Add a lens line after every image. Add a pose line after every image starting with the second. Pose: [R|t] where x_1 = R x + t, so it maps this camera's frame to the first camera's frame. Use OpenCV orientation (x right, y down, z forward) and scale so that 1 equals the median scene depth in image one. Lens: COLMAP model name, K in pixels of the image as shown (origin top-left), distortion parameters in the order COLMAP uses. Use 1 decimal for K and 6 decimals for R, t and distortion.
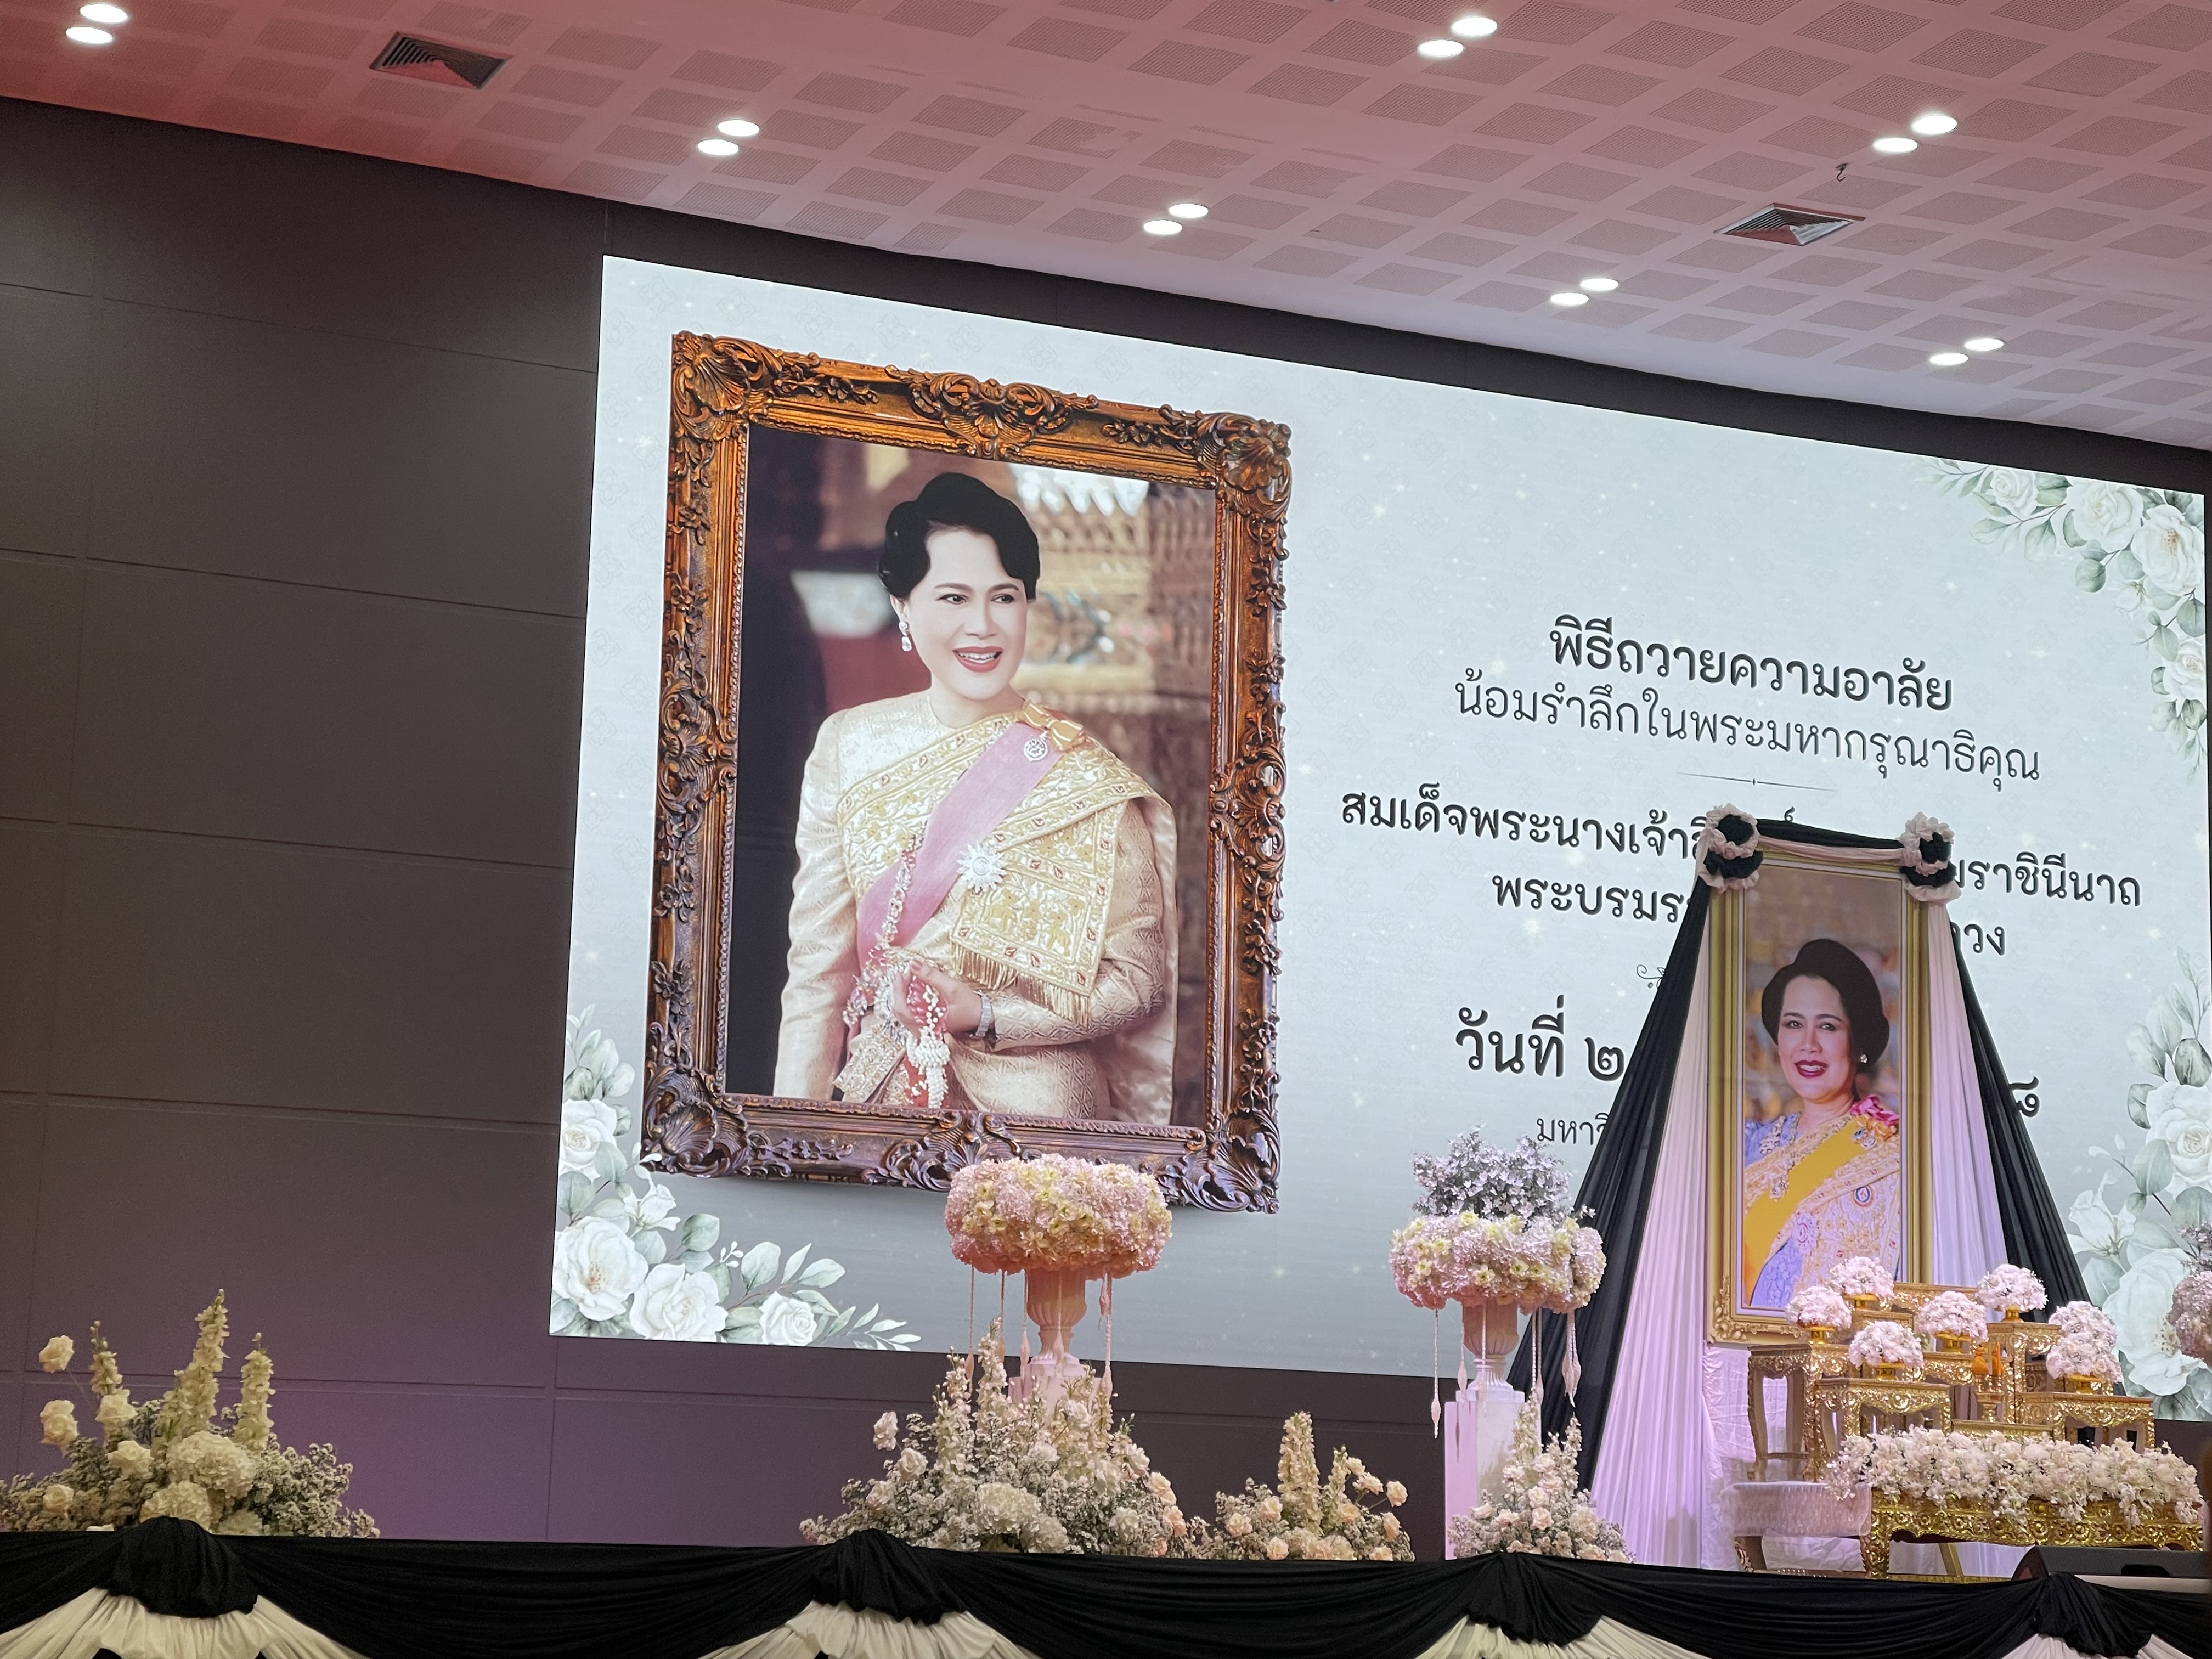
lens RADIAL K [[4197.2, 0, 1064.5], [0, 4197.2, 825.9], [0, 0, 1]] dist [0.226340, 0.000000]
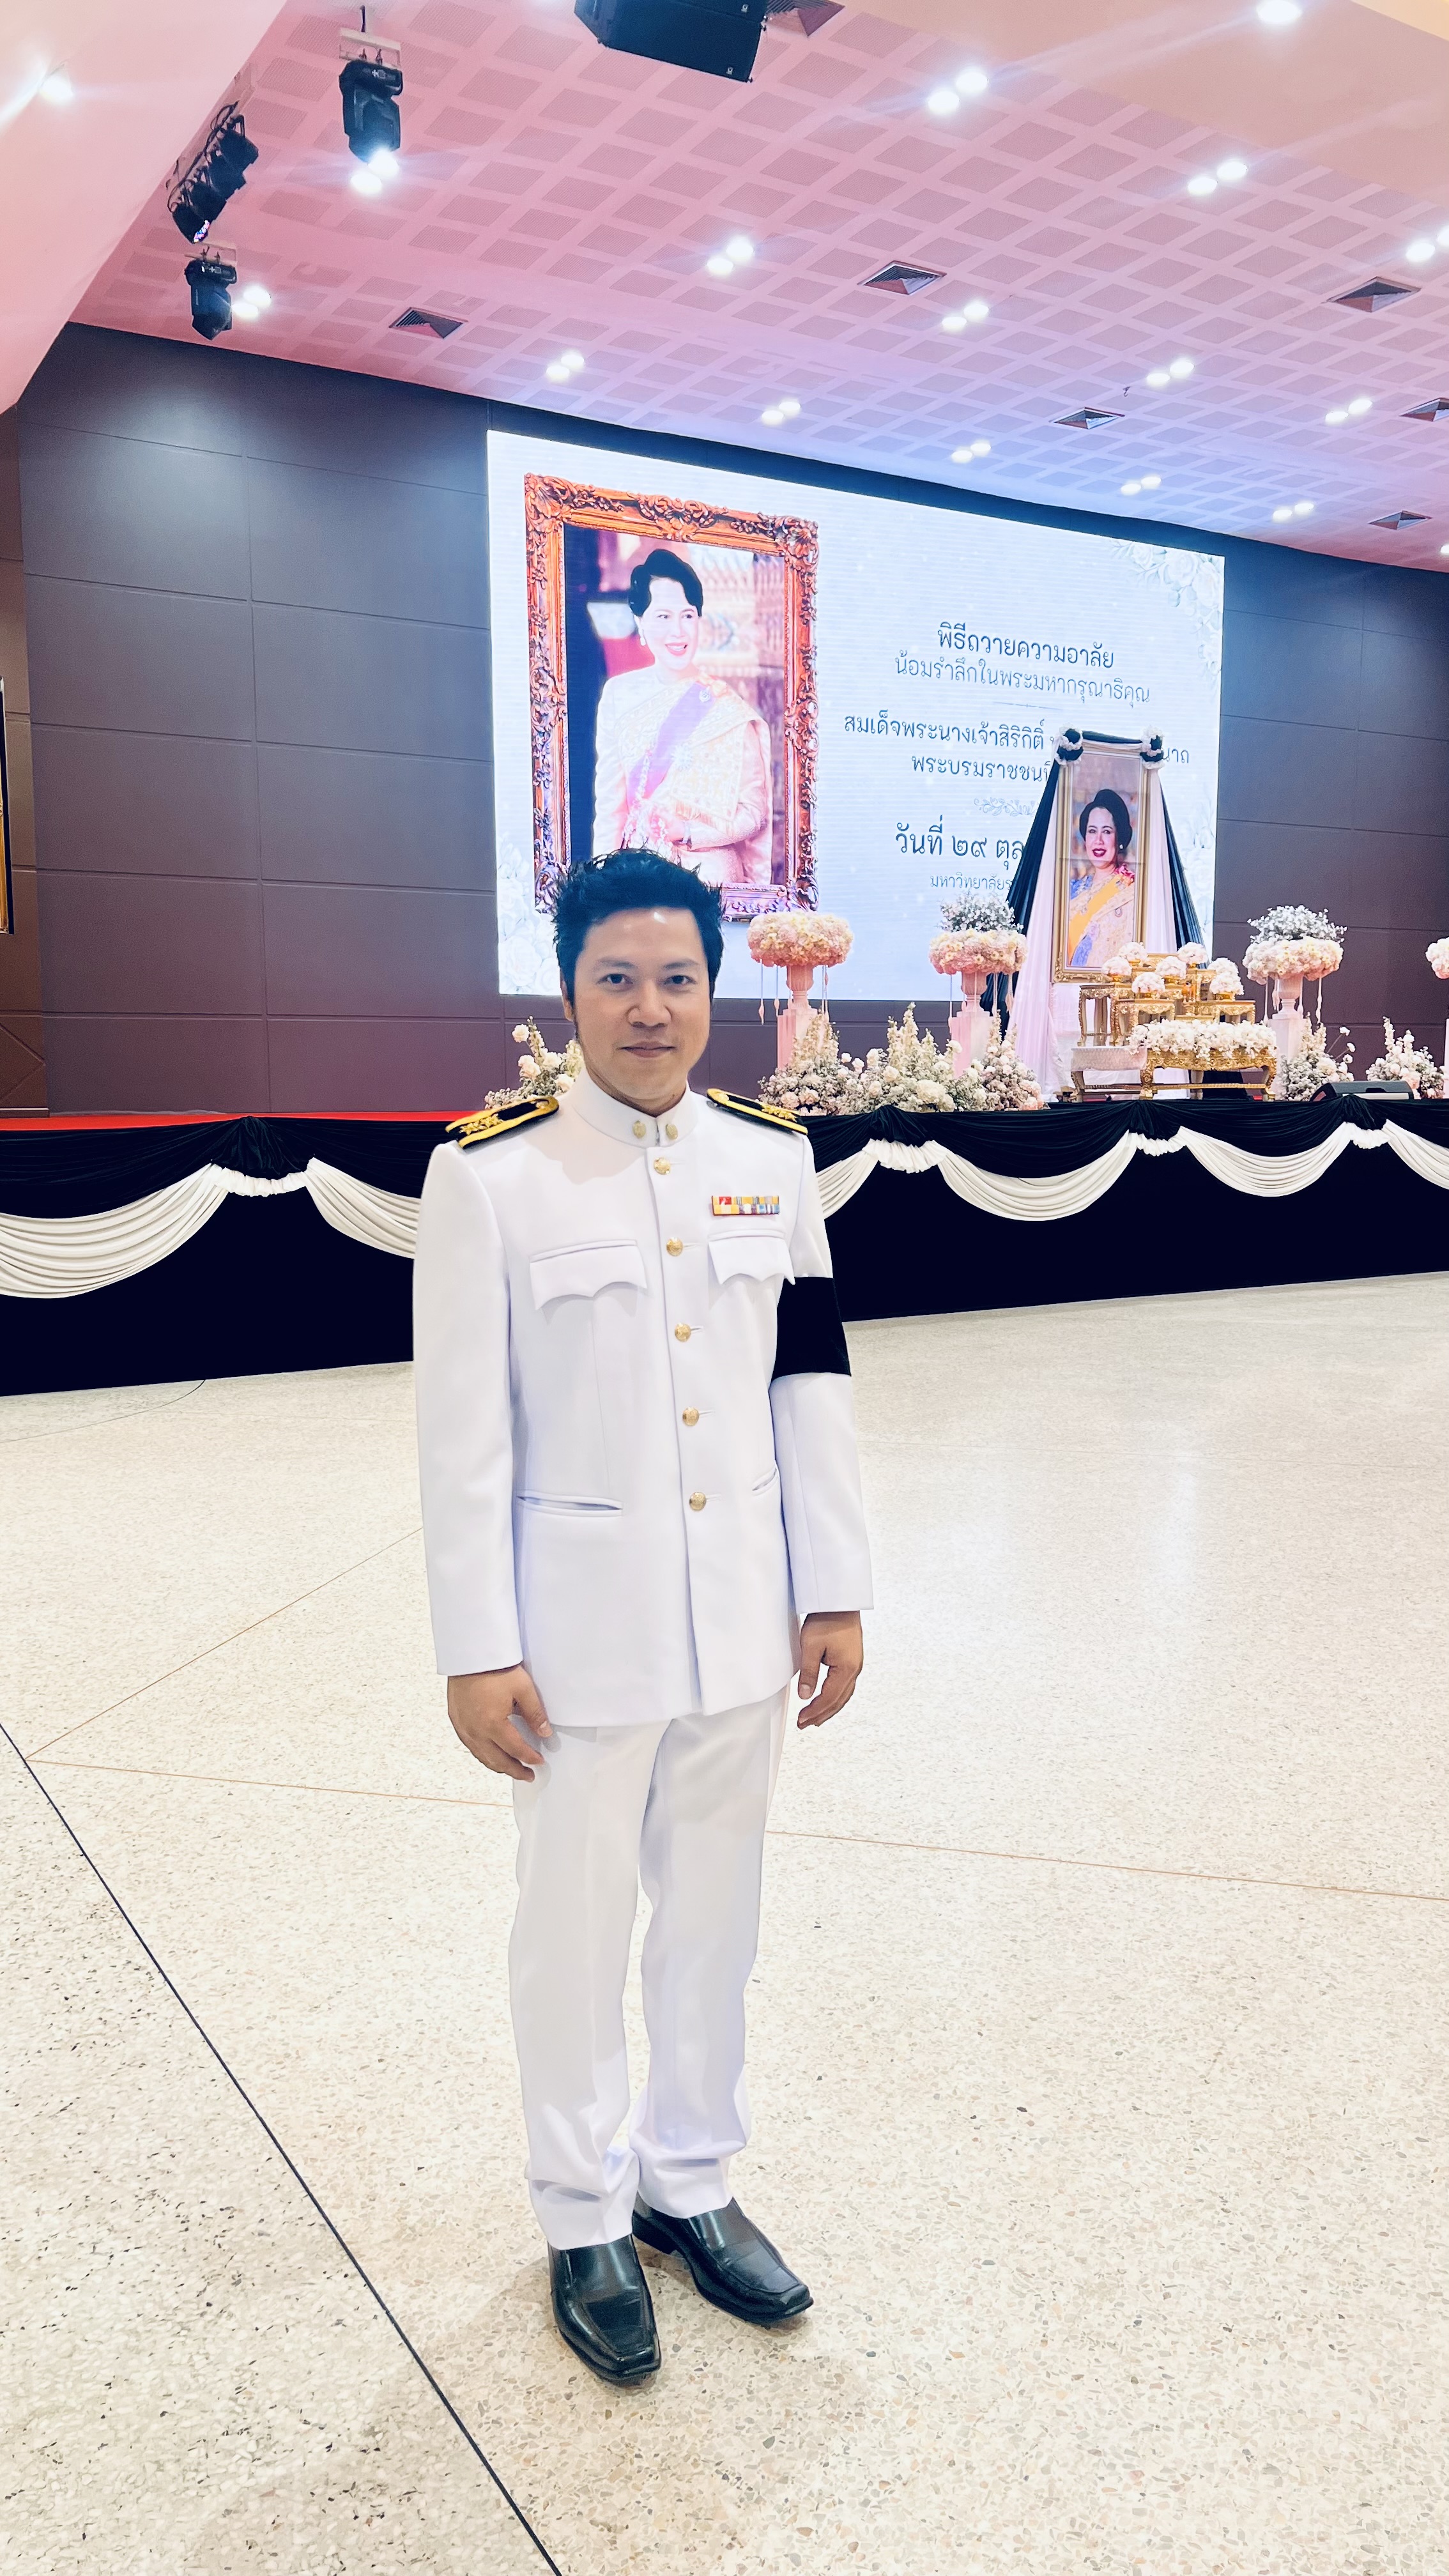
lens RADIAL K [[1945.8, 0, 702.0], [0, 1945.8, 1309.9], [0, 0, 1]] dist [0.025799, -0.038741]
pose [[0.992403, -0.046846, 0.113764, -0.129954], [0.011116, 0.955031, 0.296298, -0.014187], [-0.122529, -0.292782, 0.948296, 0.021857]]
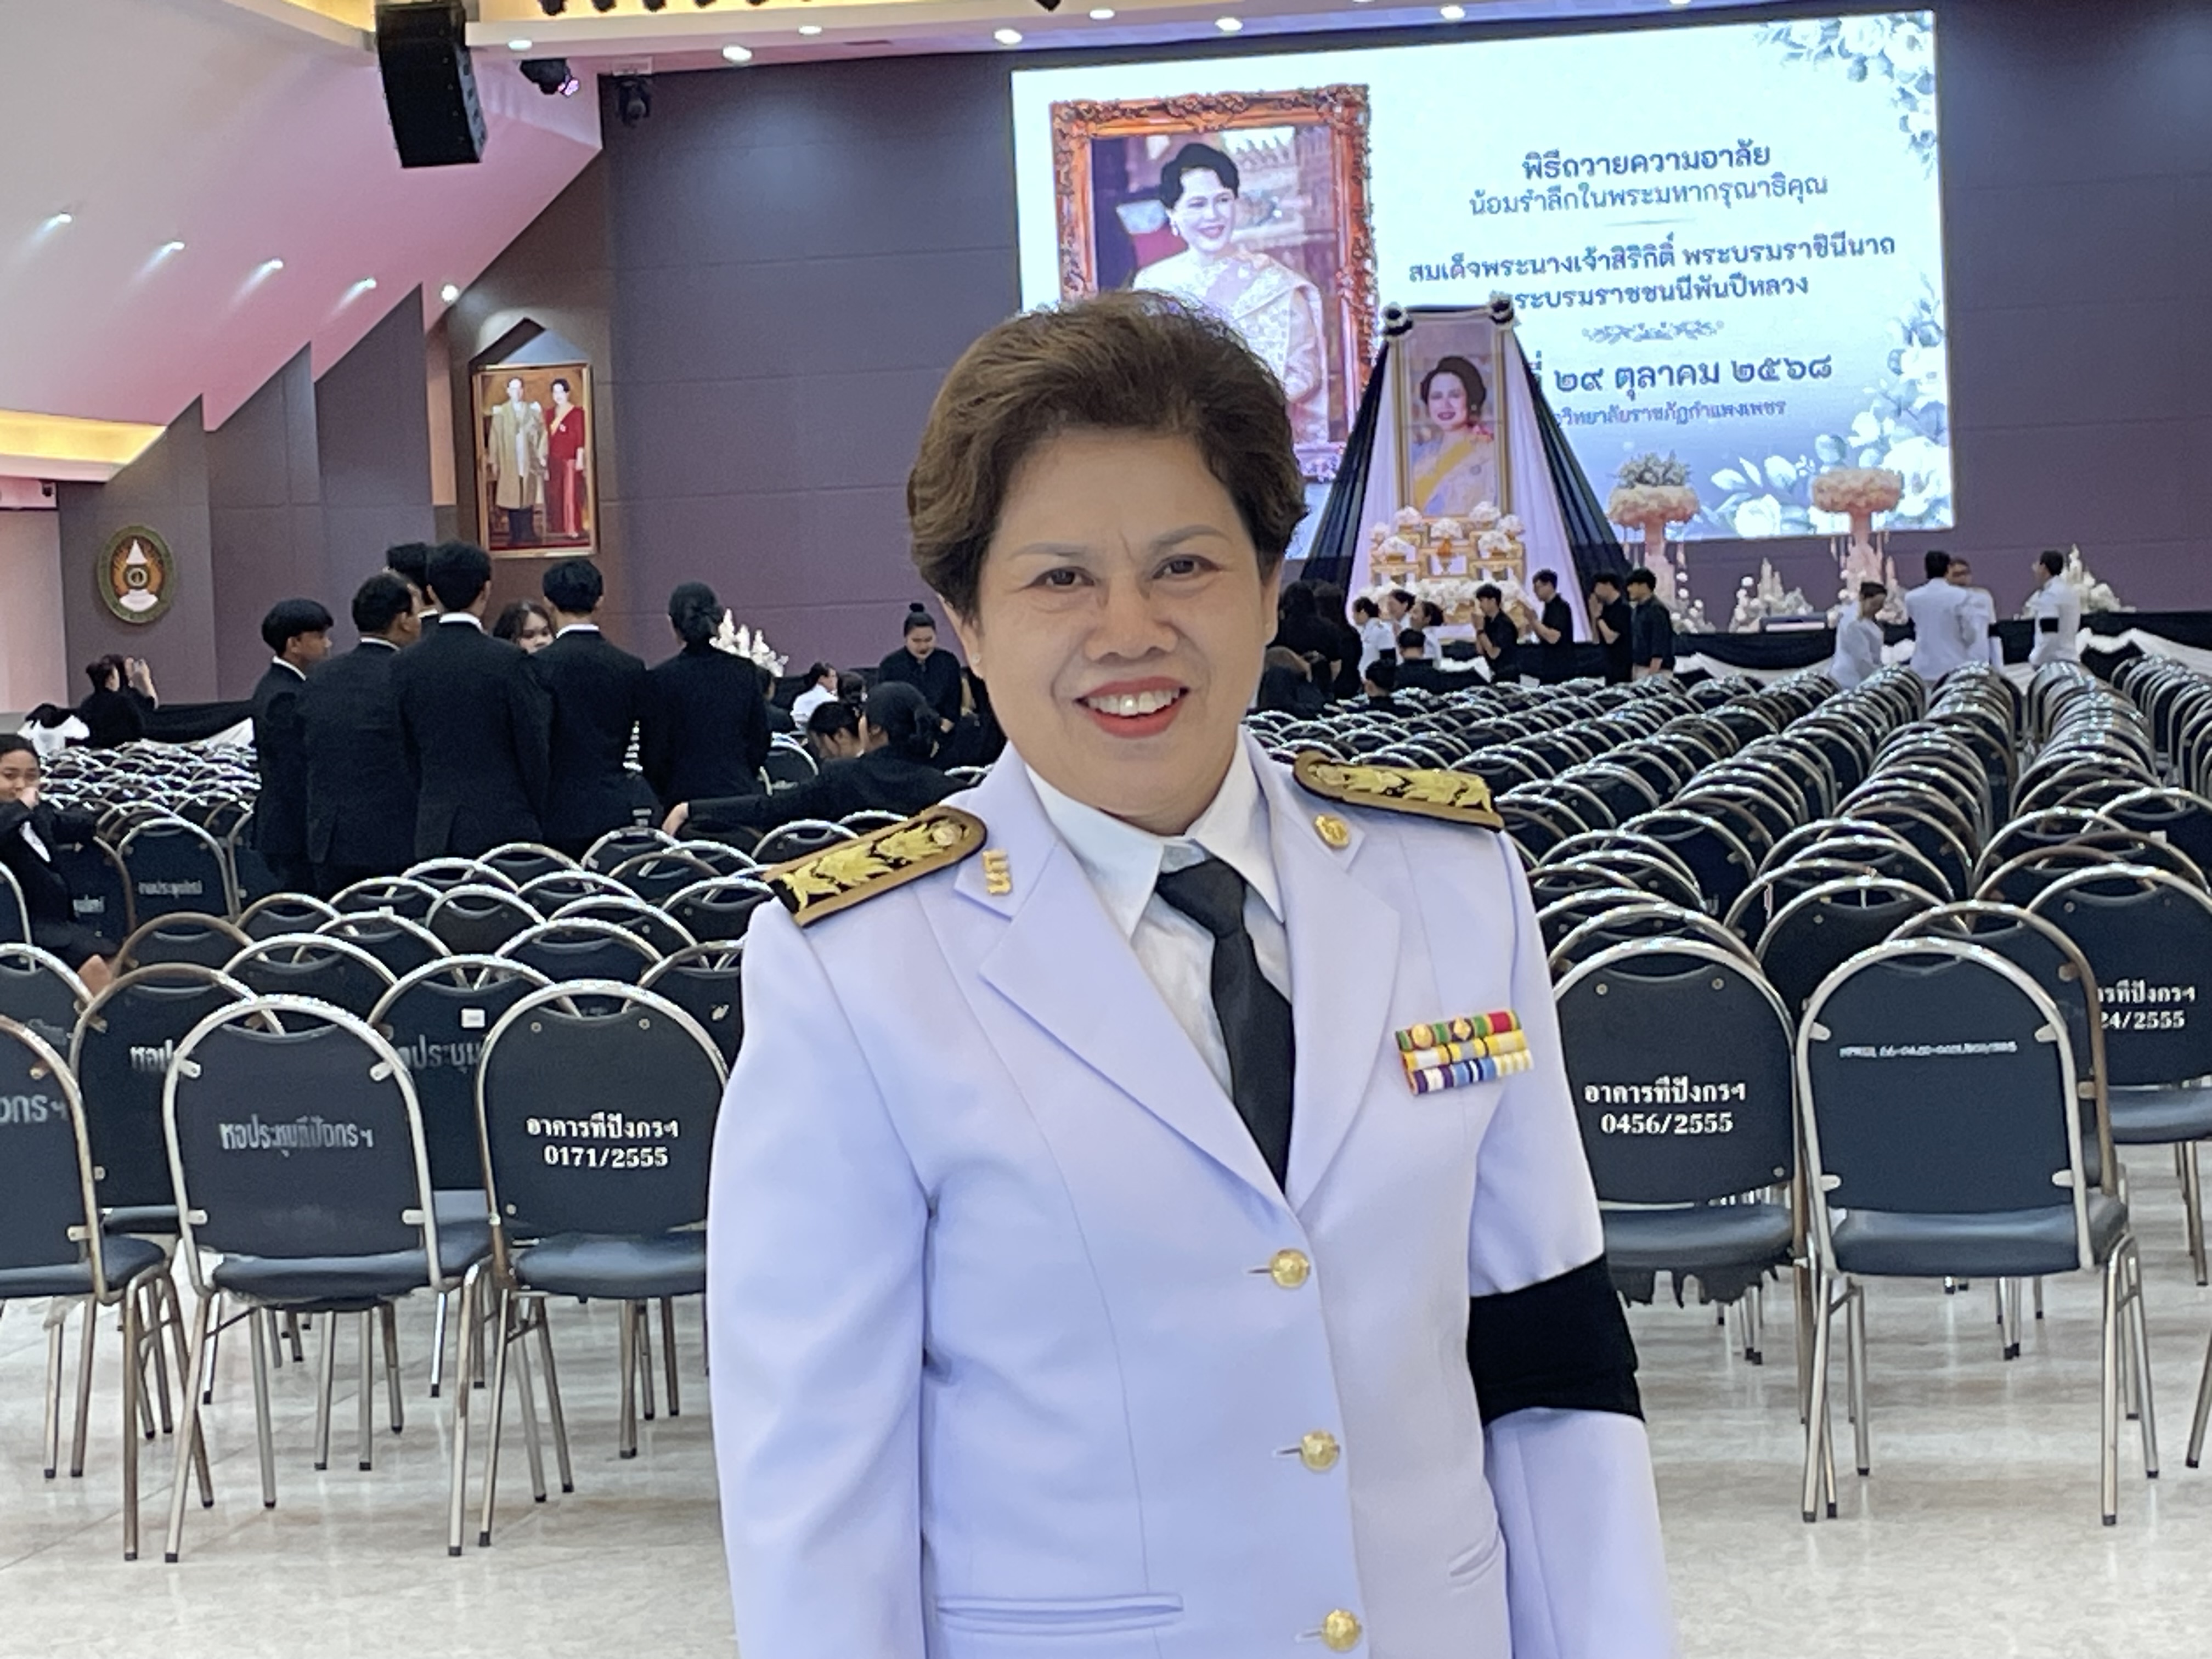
lens RADIAL K [[5313.2, 0, 1103.1], [0, 5313.2, 830.1], [0, 0, 1]] dist [-0.029042, 0.000000]
pose [[0.833257, -0.047486, -0.550842, 1.380168], [0.164231, 0.972594, 0.164588, -0.194833], [0.527930, -0.227610, 0.818220, -1.260023]]
